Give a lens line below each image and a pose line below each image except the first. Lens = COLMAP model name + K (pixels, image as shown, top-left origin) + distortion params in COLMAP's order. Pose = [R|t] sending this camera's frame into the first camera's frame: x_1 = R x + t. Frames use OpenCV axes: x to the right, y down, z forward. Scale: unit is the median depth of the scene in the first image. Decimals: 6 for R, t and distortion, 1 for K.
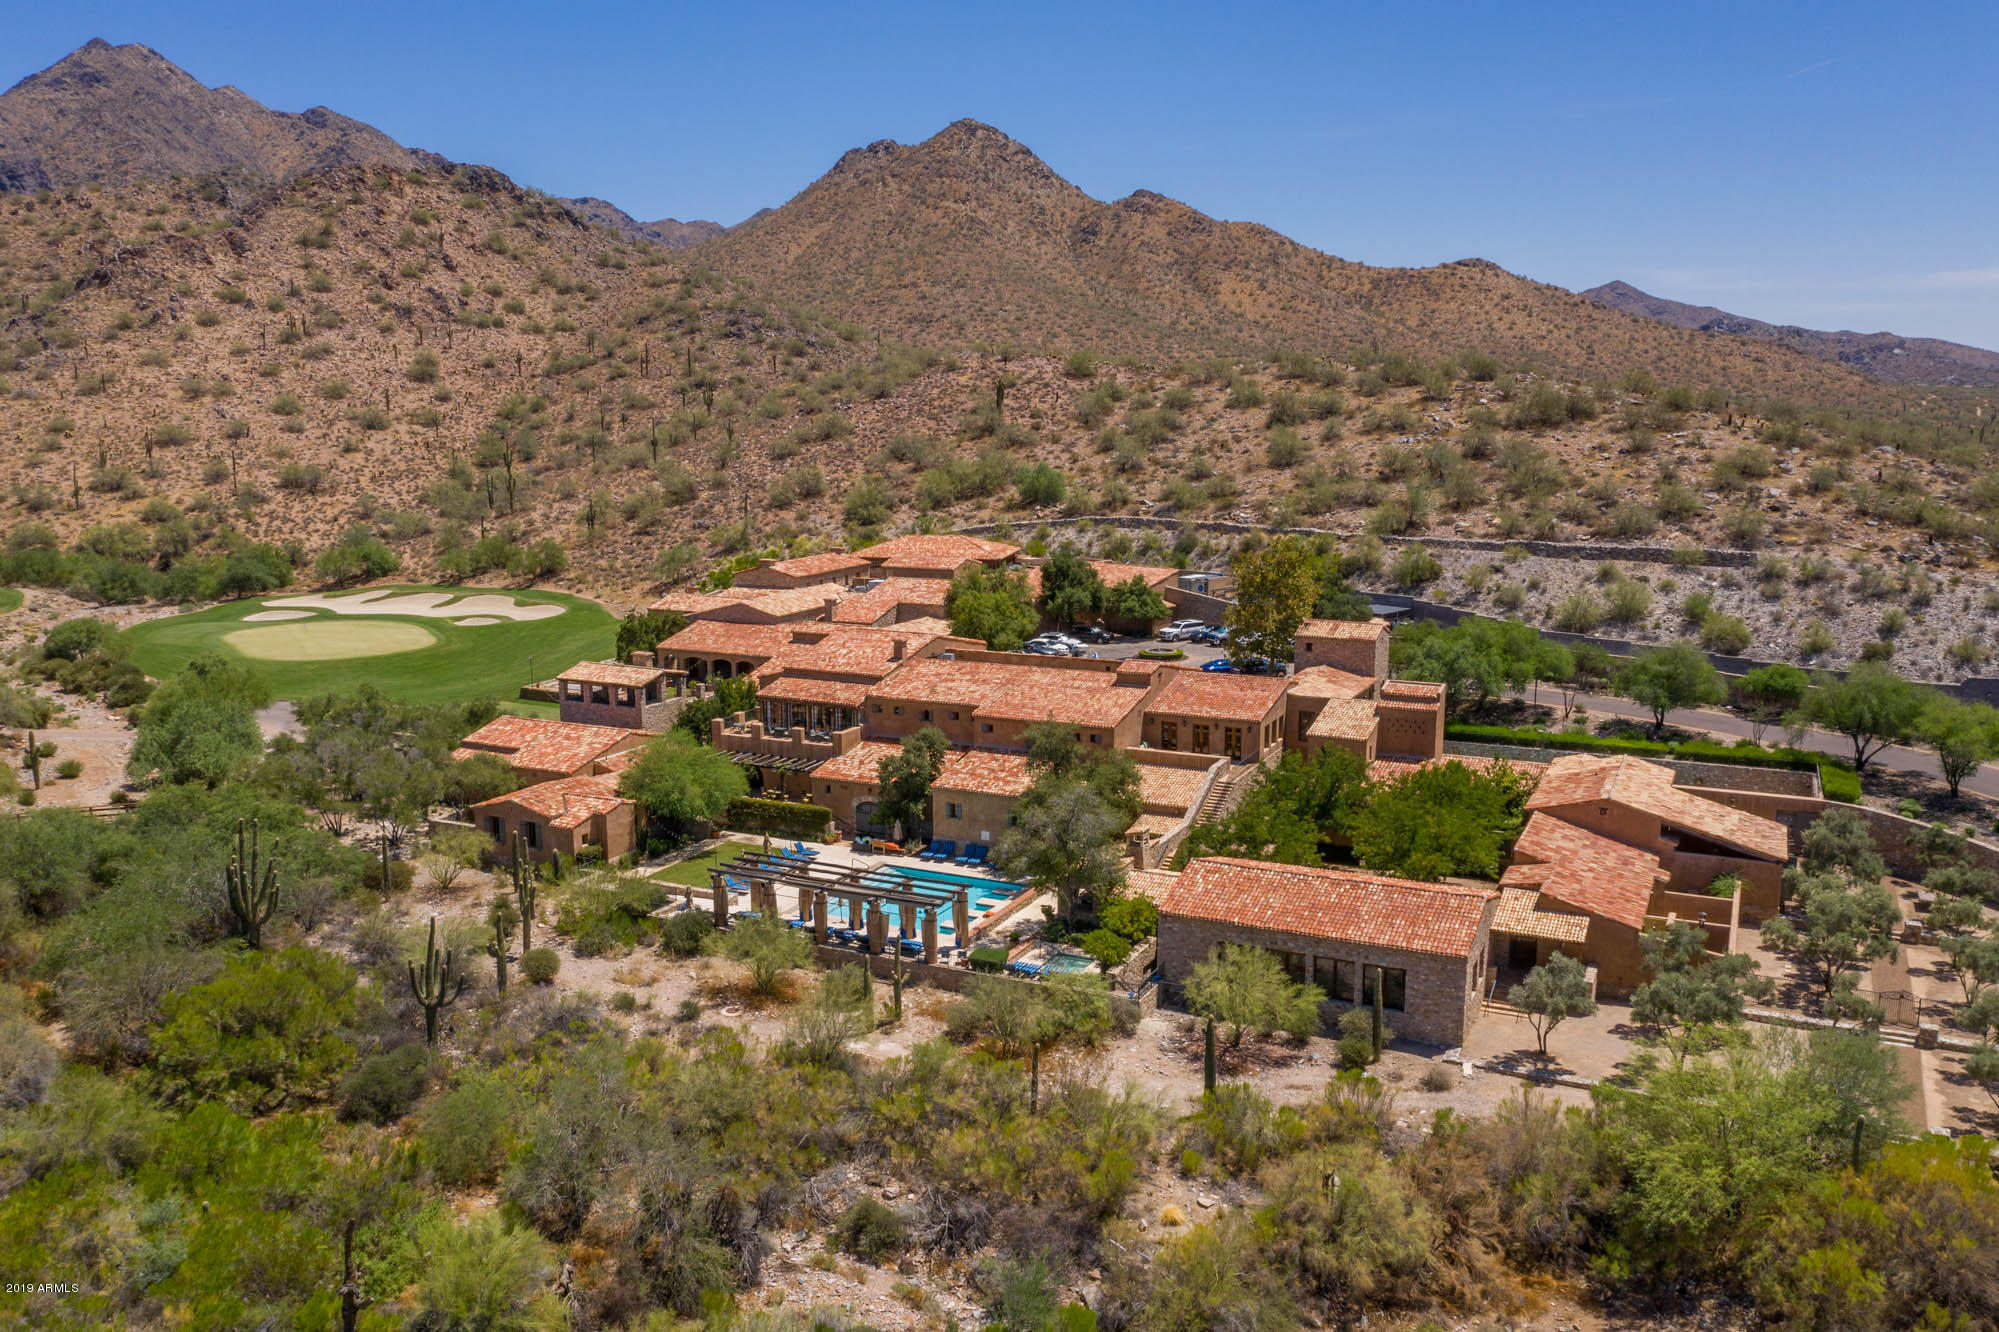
lens RADIAL K [[1569.1, 0, 999.5], [0, 1569.1, 666.0], [0, 0, 1]] dist [-0.013753, 0.002983]
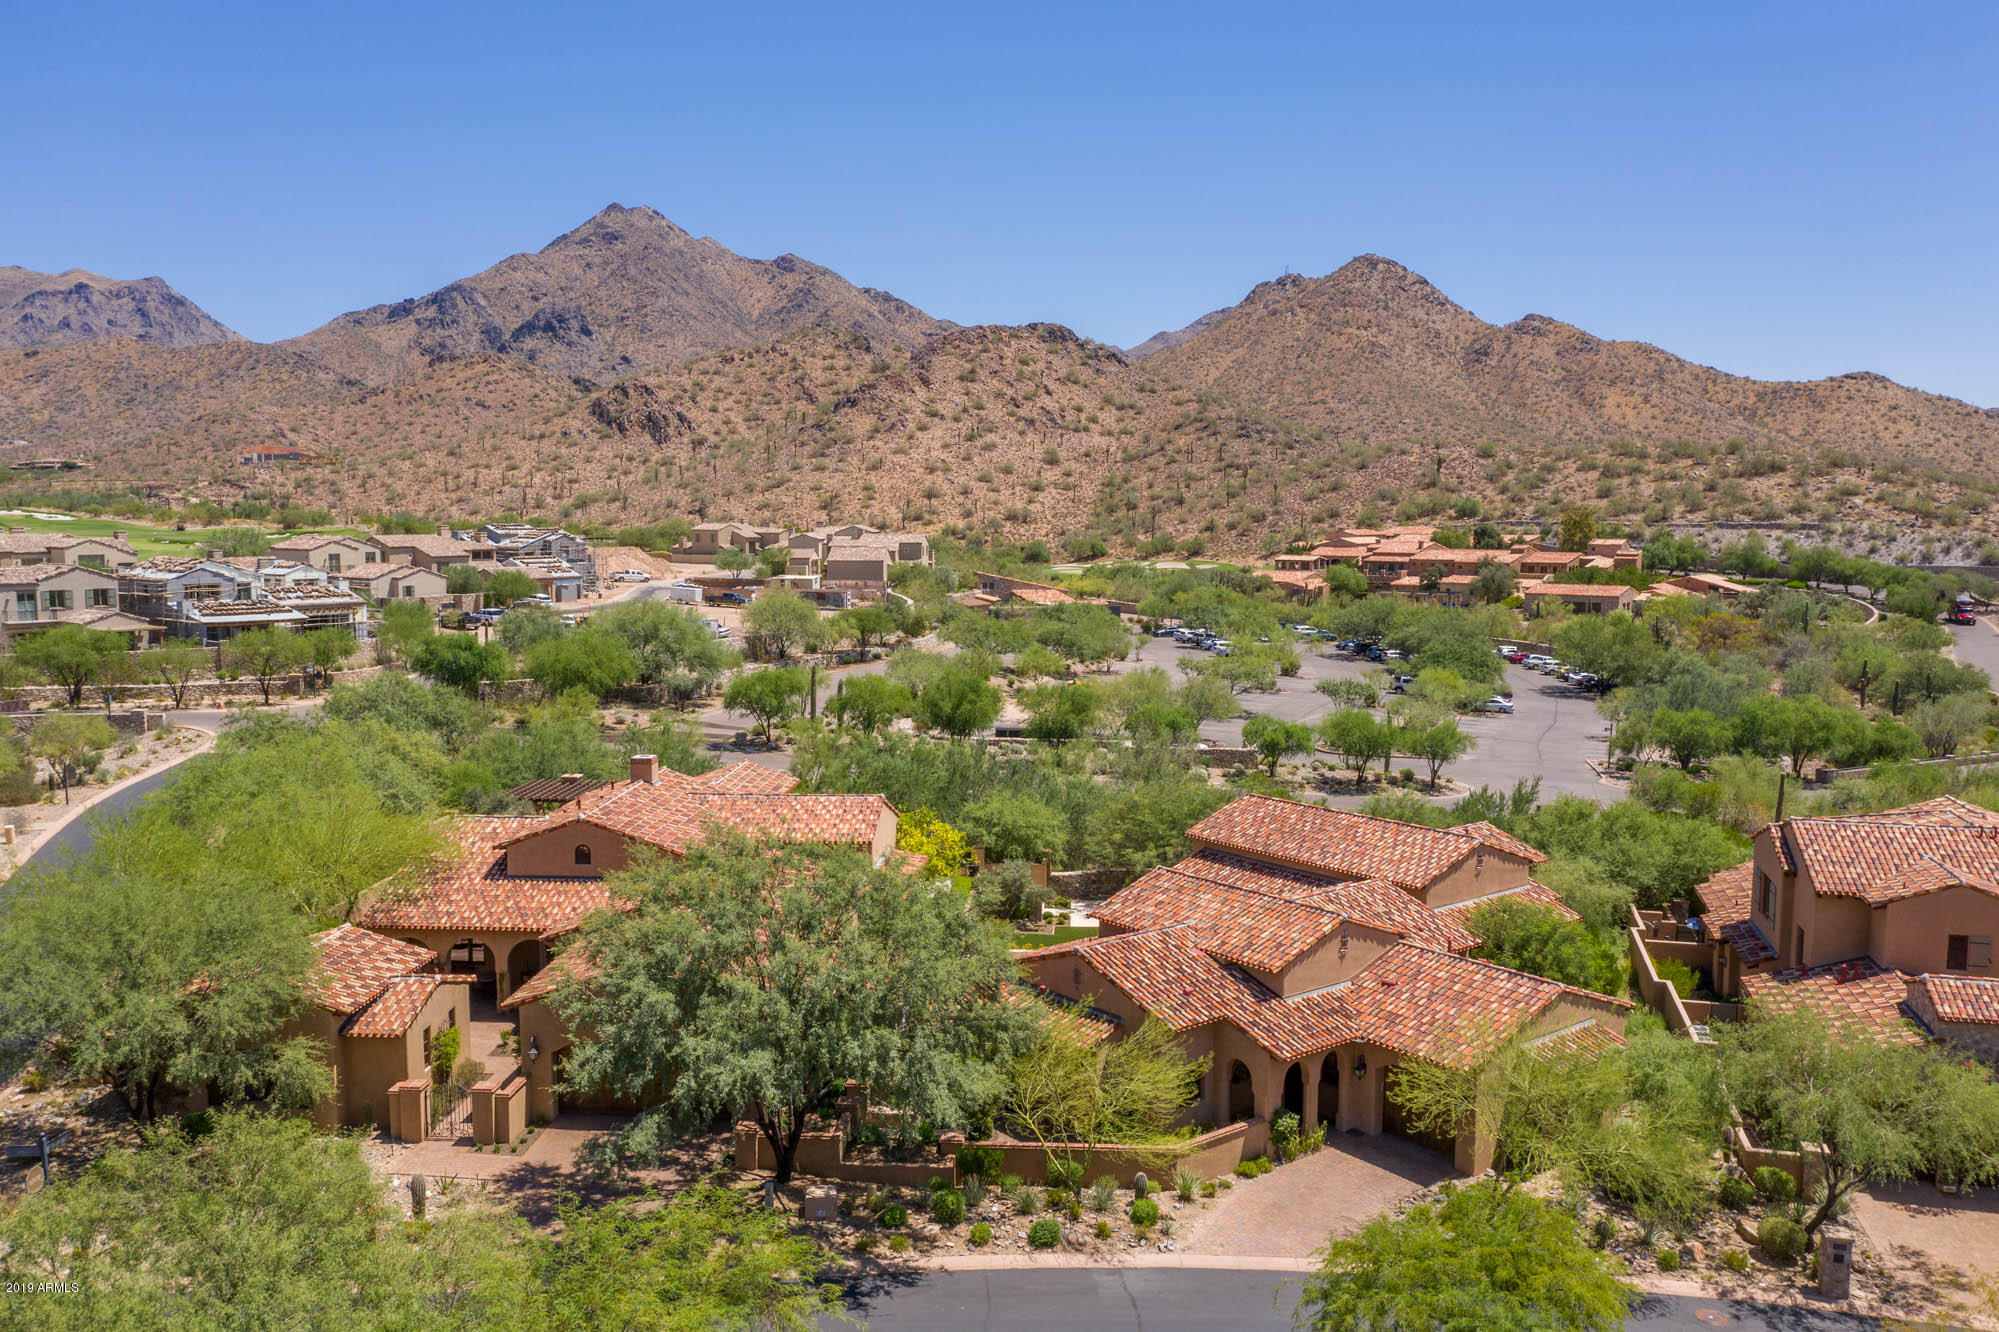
lens RADIAL K [[1569.1, 0, 999.5], [0, 1569.1, 666.0], [0, 0, 1]] dist [-0.013753, 0.002983]
pose [[0.972397, 0.028790, -0.231550, -0.037390], [-0.045371, 0.996747, -0.066603, 0.107092], [0.228879, 0.075270, 0.970540, -0.445113]]
